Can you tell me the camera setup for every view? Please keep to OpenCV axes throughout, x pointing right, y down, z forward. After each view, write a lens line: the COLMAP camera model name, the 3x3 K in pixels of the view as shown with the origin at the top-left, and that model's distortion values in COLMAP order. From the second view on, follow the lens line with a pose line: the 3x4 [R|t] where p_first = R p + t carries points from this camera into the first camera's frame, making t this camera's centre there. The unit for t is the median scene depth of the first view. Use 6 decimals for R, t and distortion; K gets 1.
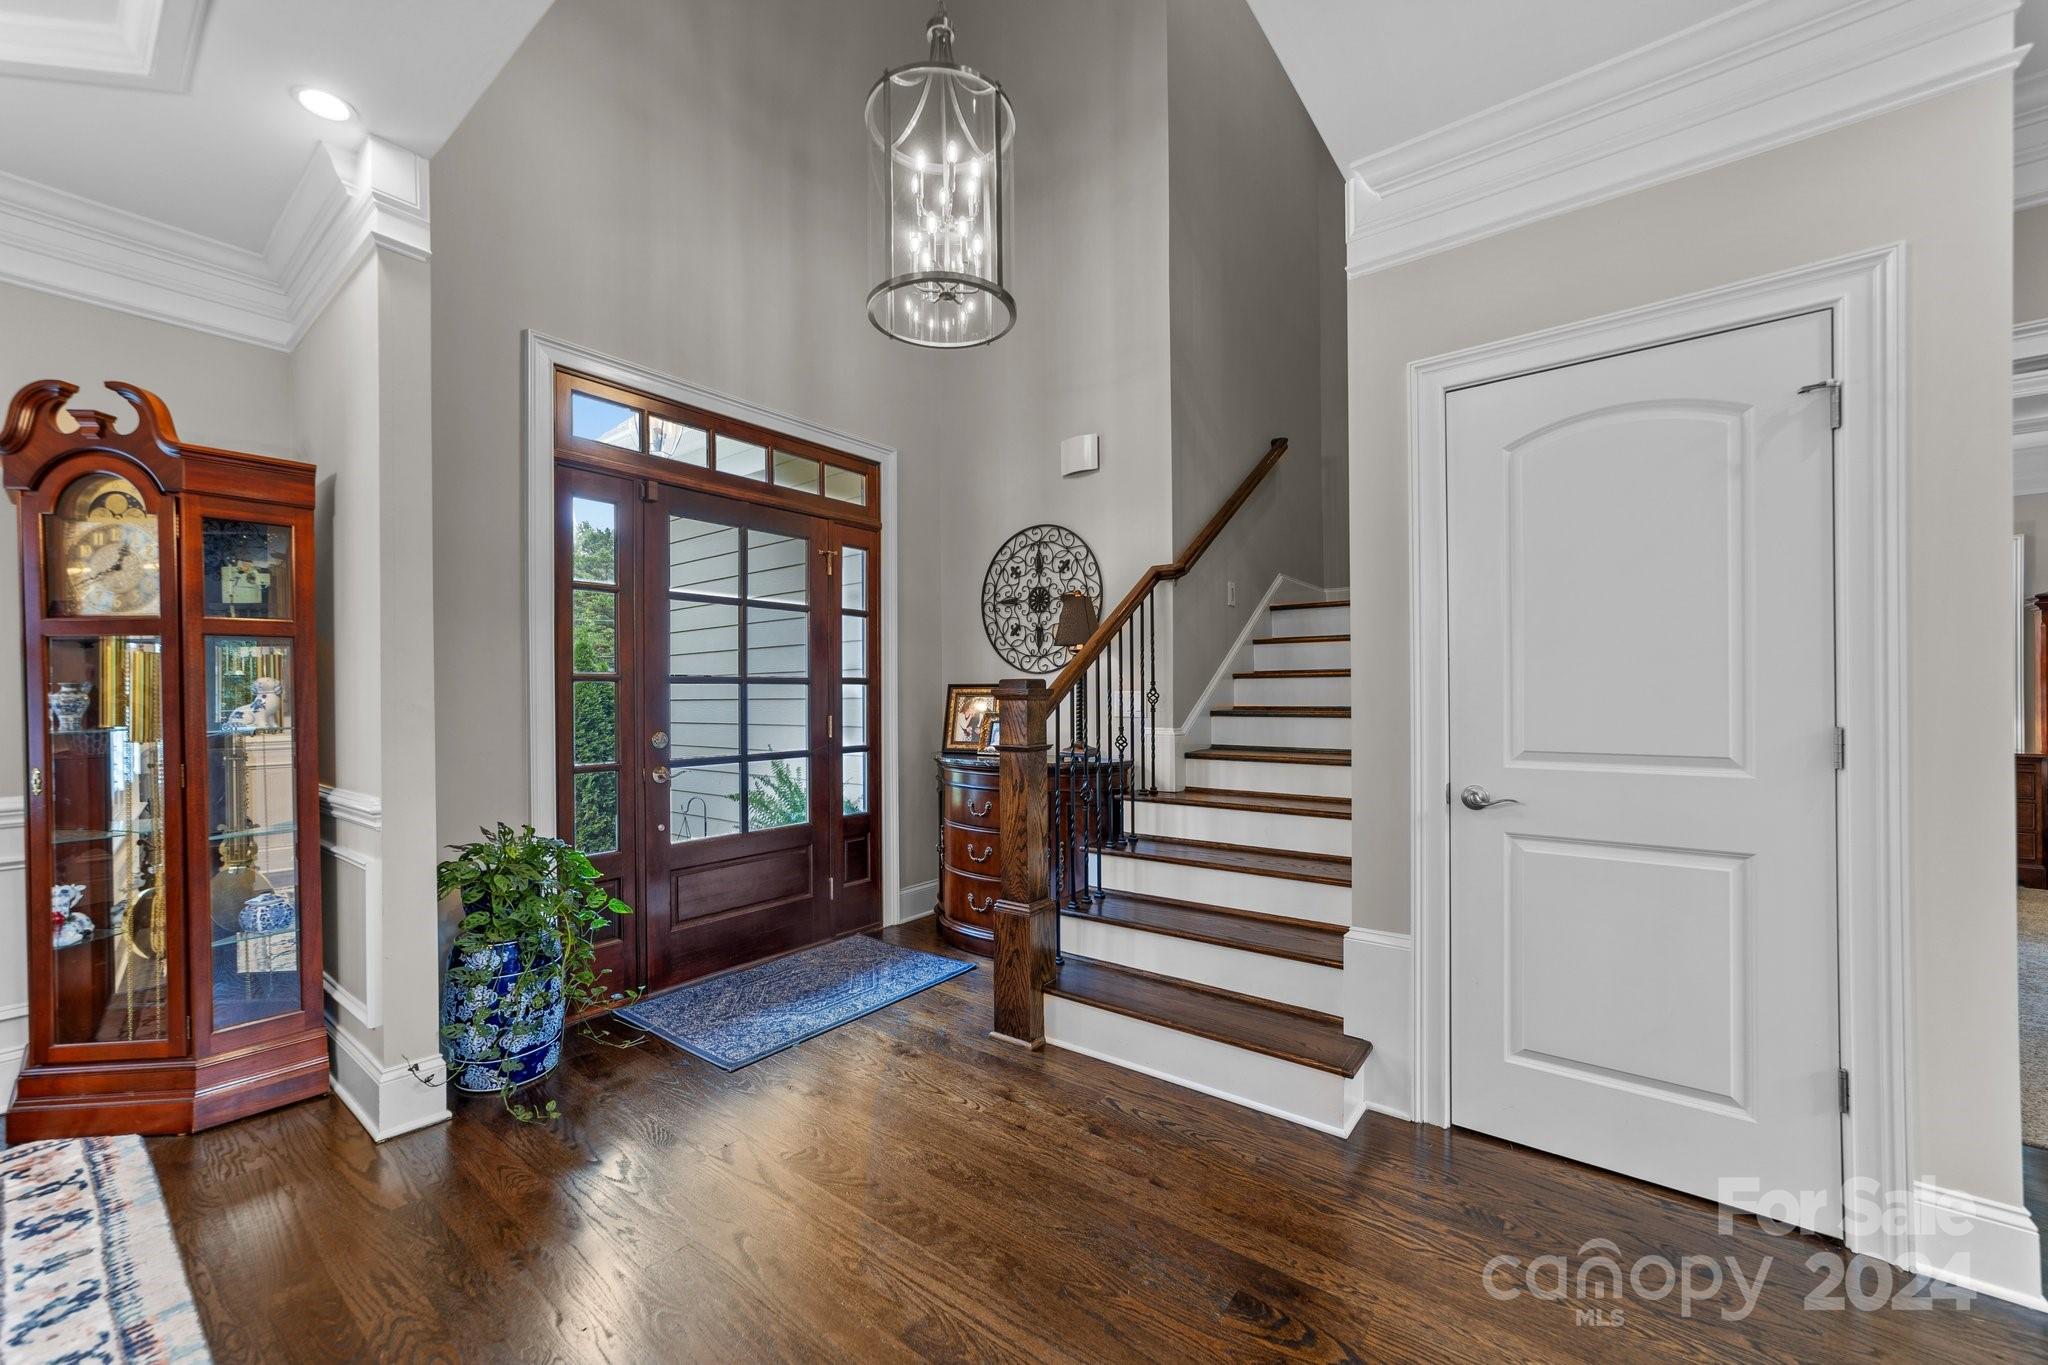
lens RADIAL K [[786.0, 0, 1018.8], [0, 786.0, 697.9], [0, 0, 1]] dist [-0.019541, 0.008151]
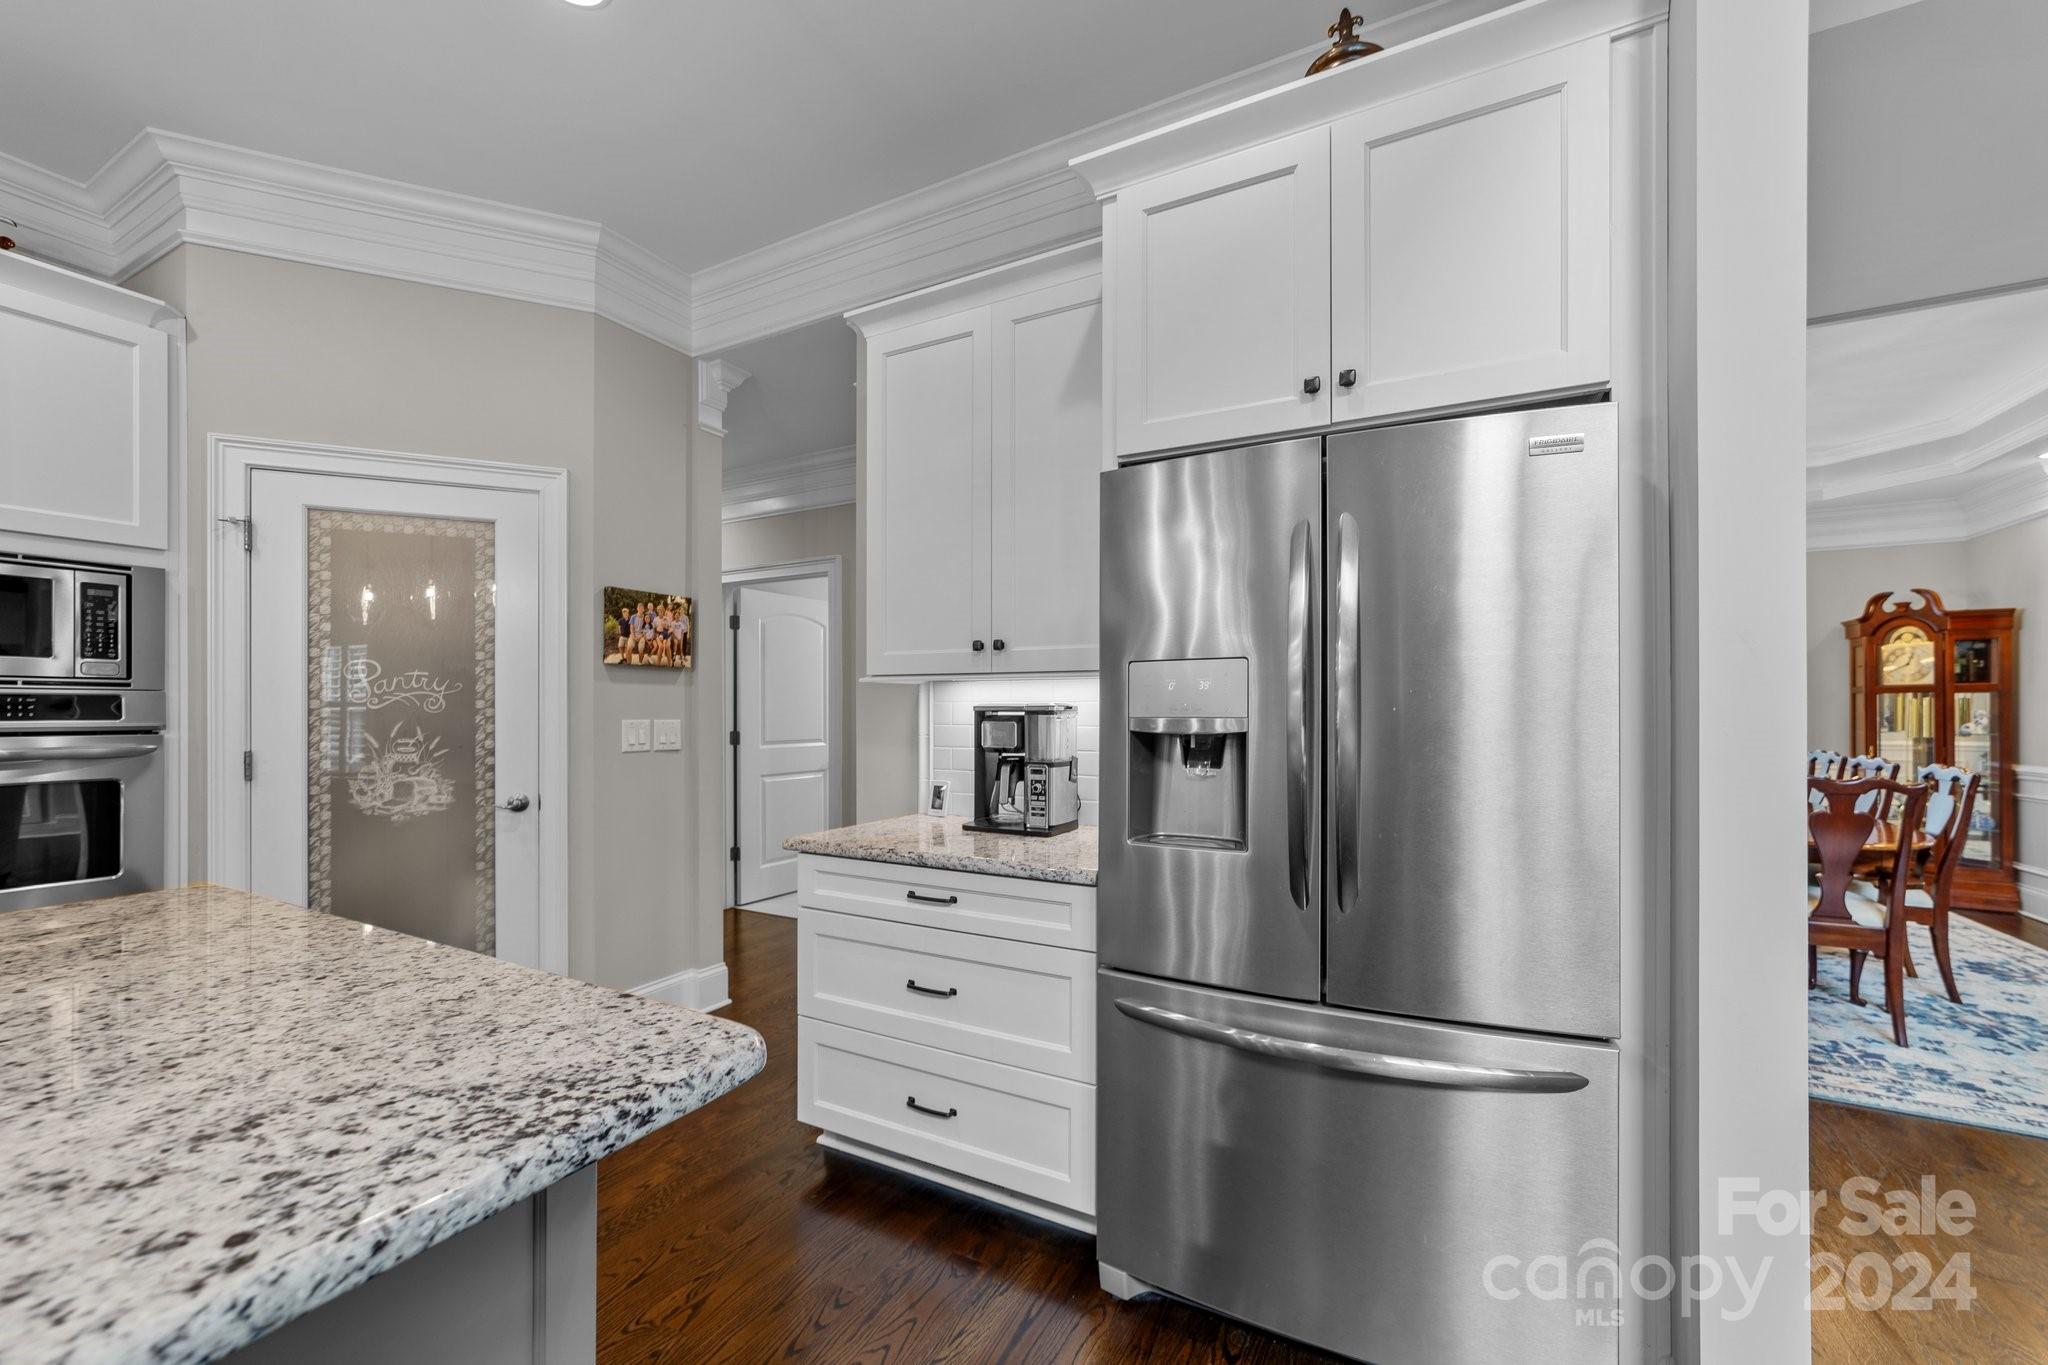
lens RADIAL K [[786.0, 0, 1033.6], [0, 786.0, 711.8], [0, 0, 1]] dist [-0.019541, 0.008151]
pose [[0.165366, 0.009425, -0.986187, 0.472958], [-0.008234, 0.999933, 0.008176, -0.011389], [0.986198, 0.006768, 0.165432, -1.279865]]
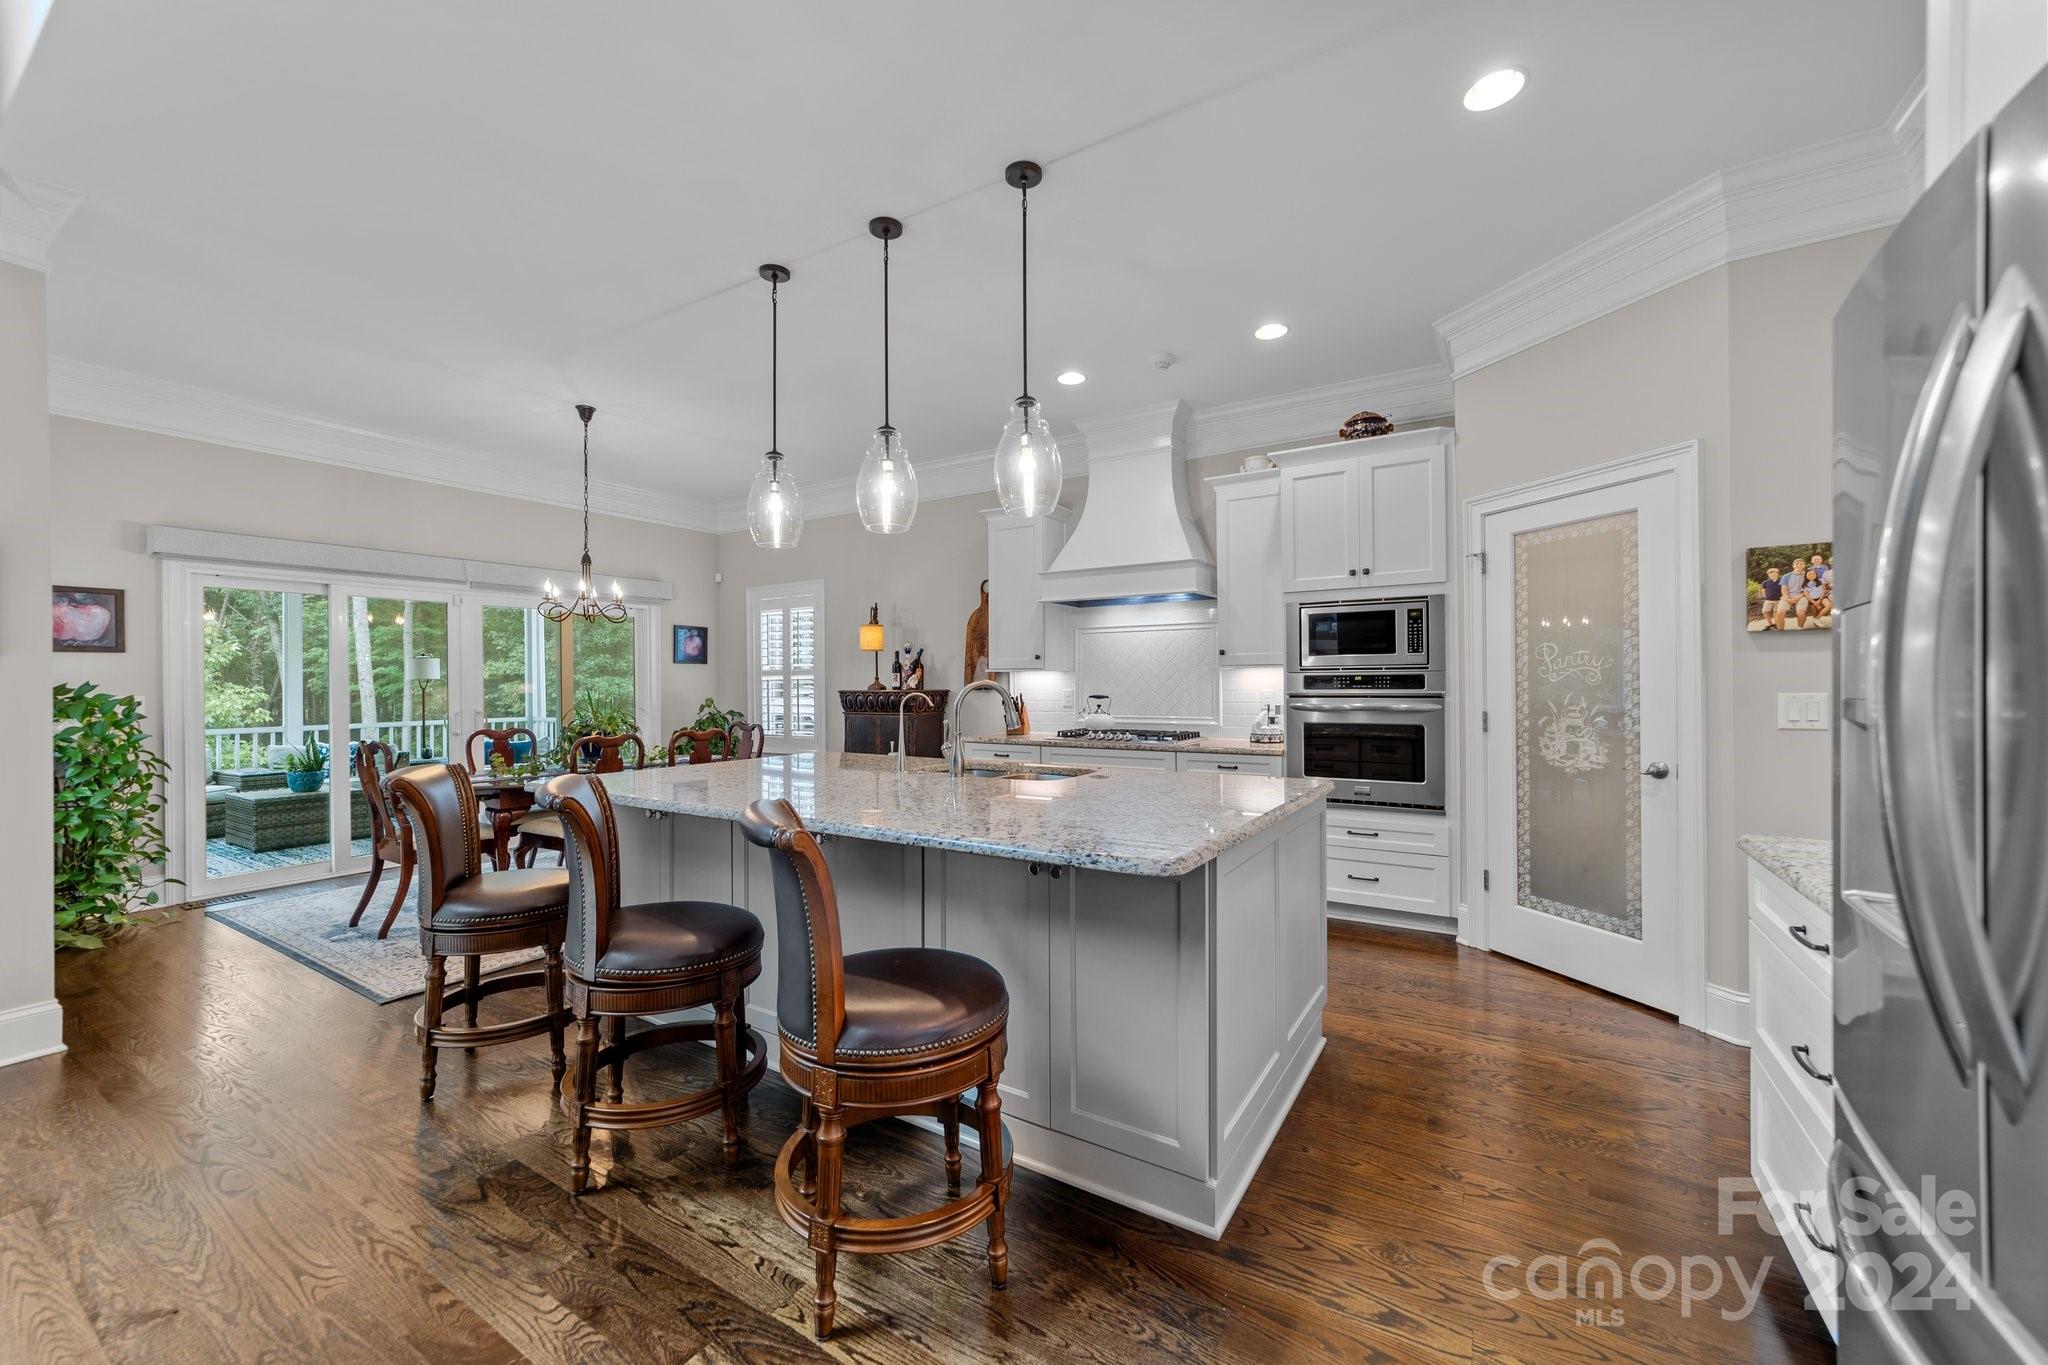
lens RADIAL K [[786.0, 0, 1023.6], [0, 786.0, 680.2], [0, 0, 1]] dist [-0.019541, 0.008151]
pose [[-0.994248, 0.015380, -0.105992, 0.367556], [0.015168, 0.999881, 0.002809, -0.017477], [0.106022, 0.001186, -0.994363, -0.891780]]
